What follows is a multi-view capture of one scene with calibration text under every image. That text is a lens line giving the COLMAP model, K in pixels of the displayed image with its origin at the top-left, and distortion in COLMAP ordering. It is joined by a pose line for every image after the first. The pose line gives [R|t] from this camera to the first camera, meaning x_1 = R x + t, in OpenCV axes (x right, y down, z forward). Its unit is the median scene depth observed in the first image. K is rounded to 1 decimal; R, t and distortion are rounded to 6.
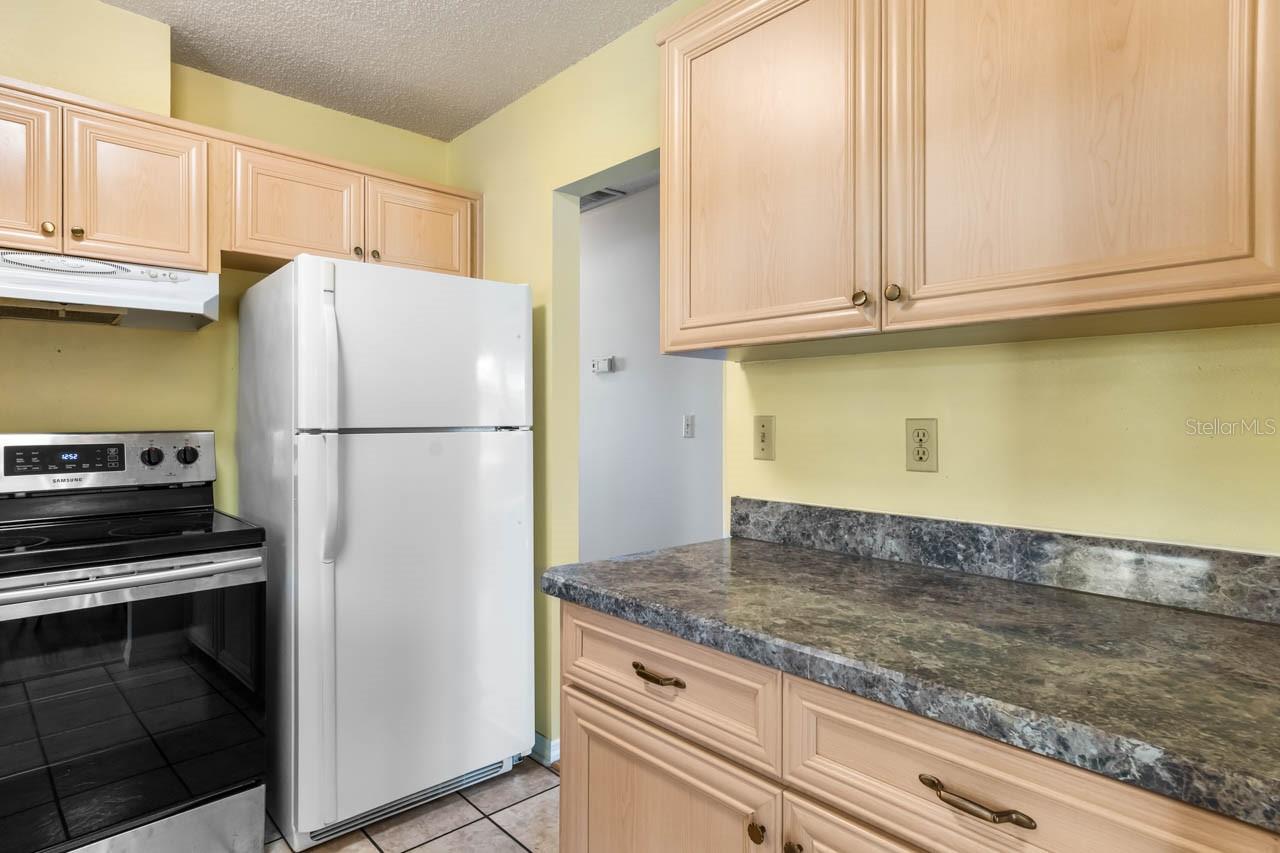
lens RADIAL K [[684.9, 0, 645.7], [0, 684.9, 412.0], [0, 0, 1]] dist [0.003235, 0.001484]
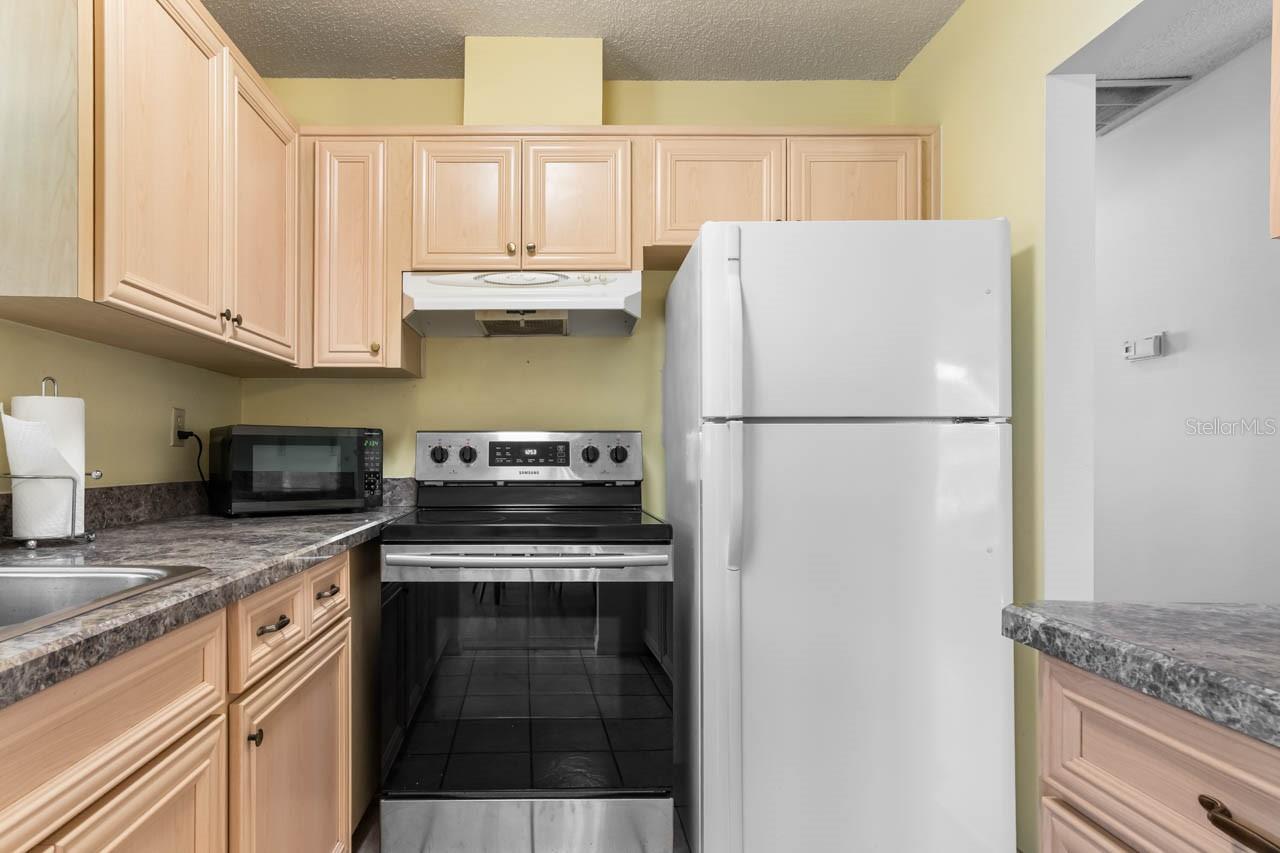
lens RADIAL K [[722.5, 0, 553.2], [0, 722.5, 451.7], [0, 0, 1]] dist [0.001190, 0.002647]
pose [[0.729884, -0.000344, -0.683571, -0.000378], [0.004083, 0.999984, 0.003857, 0.062041], [0.683559, -0.005605, 0.729874, 0.163490]]
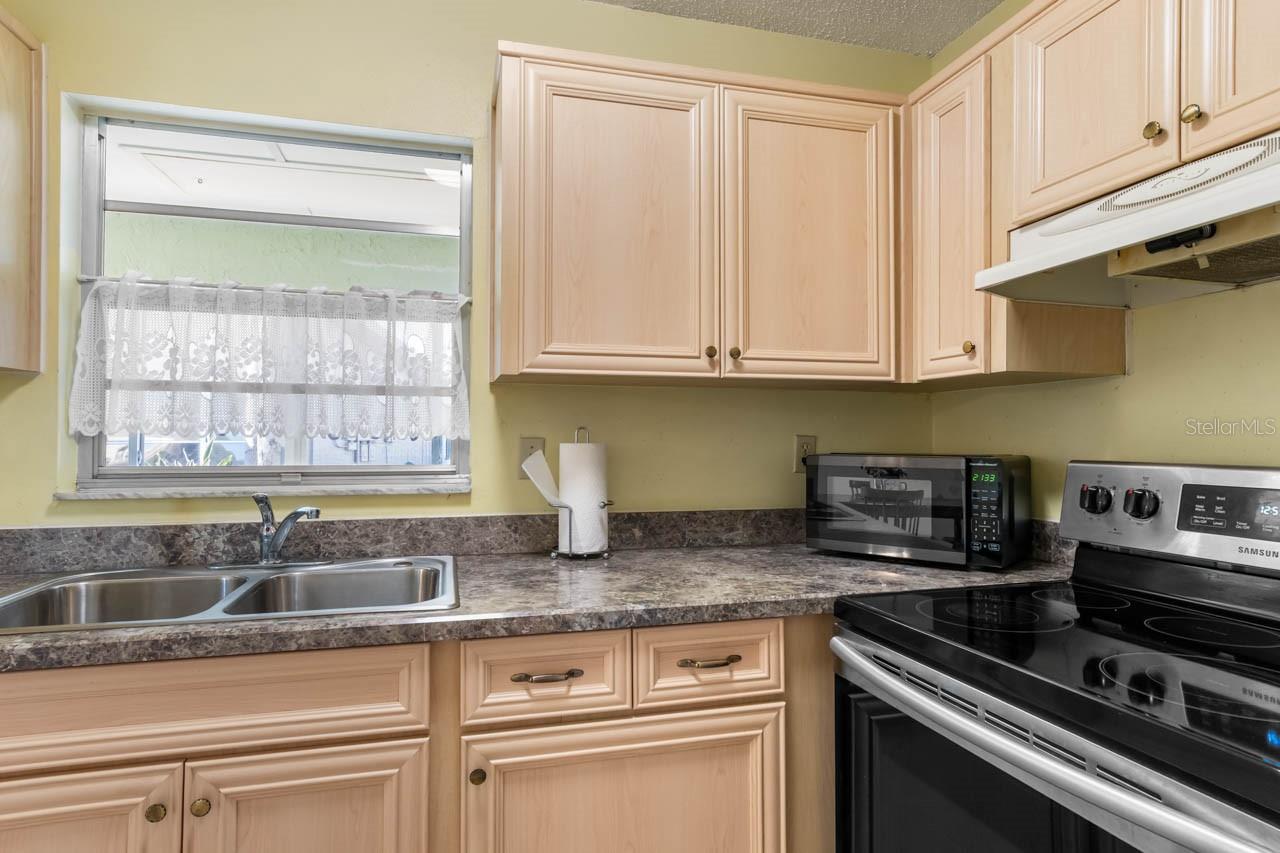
lens RADIAL K [[684.3, 0, 640.0], [0, 684.3, 426.5], [0, 0, 1]] dist [0.001517, 0.001318]
pose [[-0.459720, -0.018032, -0.887881, -0.111710], [0.004040, 0.999741, -0.022396, 0.007635], [0.888055, -0.013882, -0.459528, 0.826196]]
